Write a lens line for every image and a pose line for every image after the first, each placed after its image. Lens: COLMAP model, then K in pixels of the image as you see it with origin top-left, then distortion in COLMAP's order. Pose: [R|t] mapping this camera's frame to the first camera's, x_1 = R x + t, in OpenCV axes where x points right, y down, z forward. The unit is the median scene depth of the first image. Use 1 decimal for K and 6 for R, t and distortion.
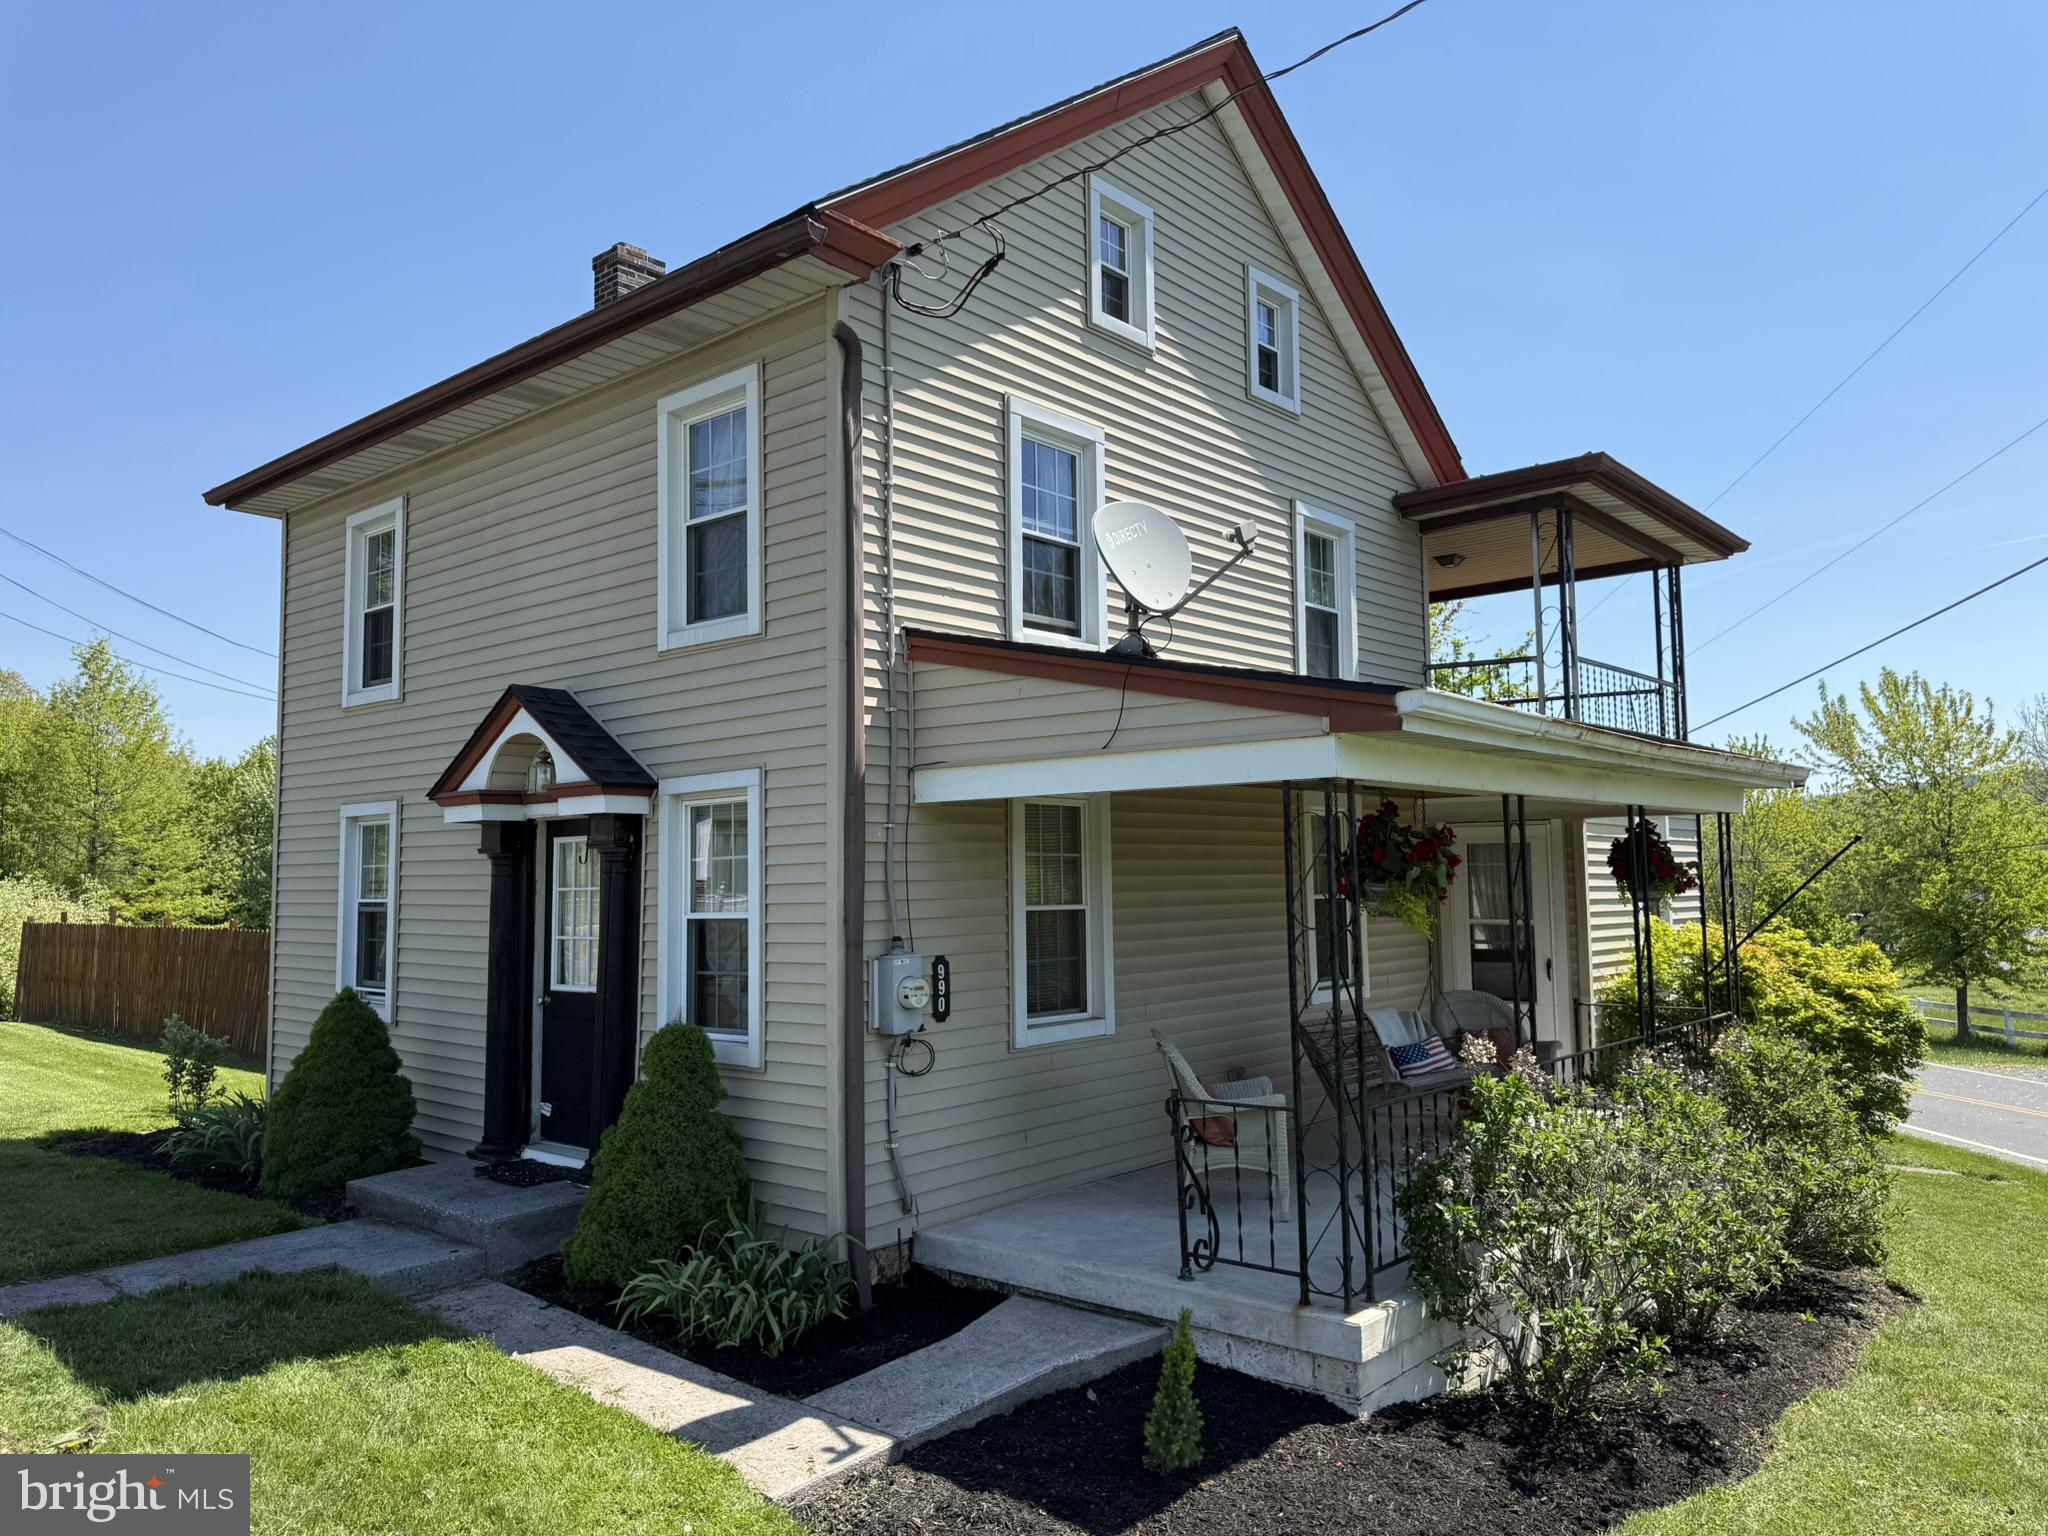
lens RADIAL K [[1439.2, 0, 1024.0], [0, 1439.2, 768.0], [0, 0, 1]] dist [0.000265, -0.004117]
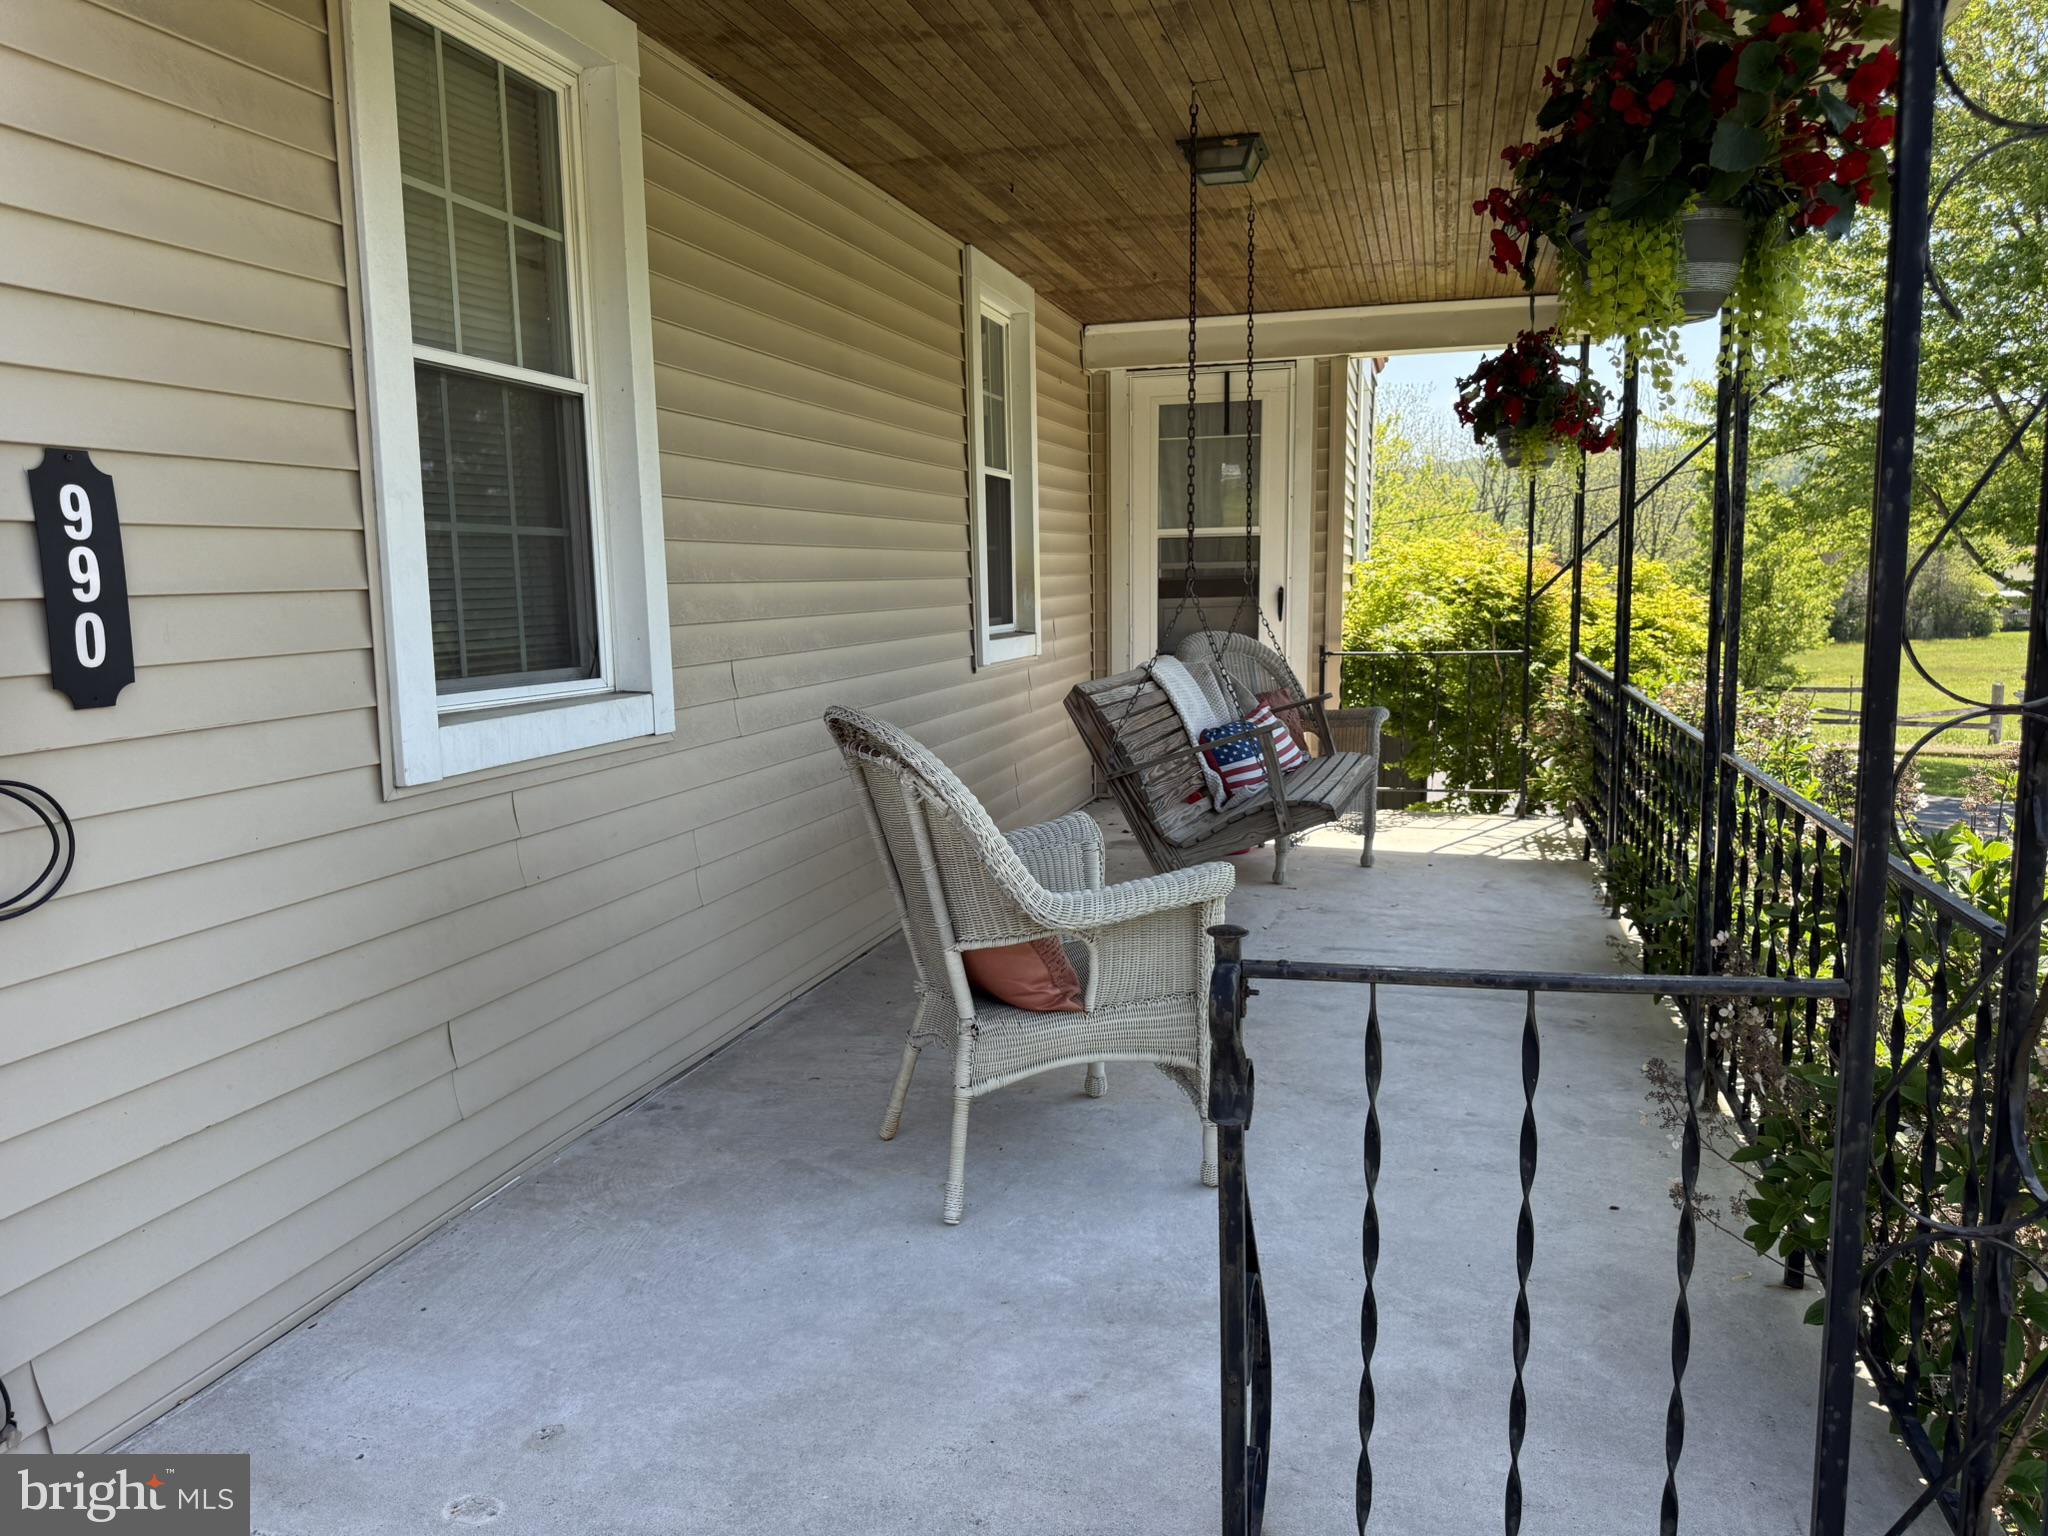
lens RADIAL K [[1439.2, 0, 1024.0], [0, 1439.2, 768.0], [0, 0, 1]] dist [0.000265, -0.004117]
pose [[0.906862, -0.063352, 0.416640, -0.013795], [-0.021211, 0.980522, 0.195262, 0.122972], [-0.420894, -0.185913, 0.887854, 0.646895]]
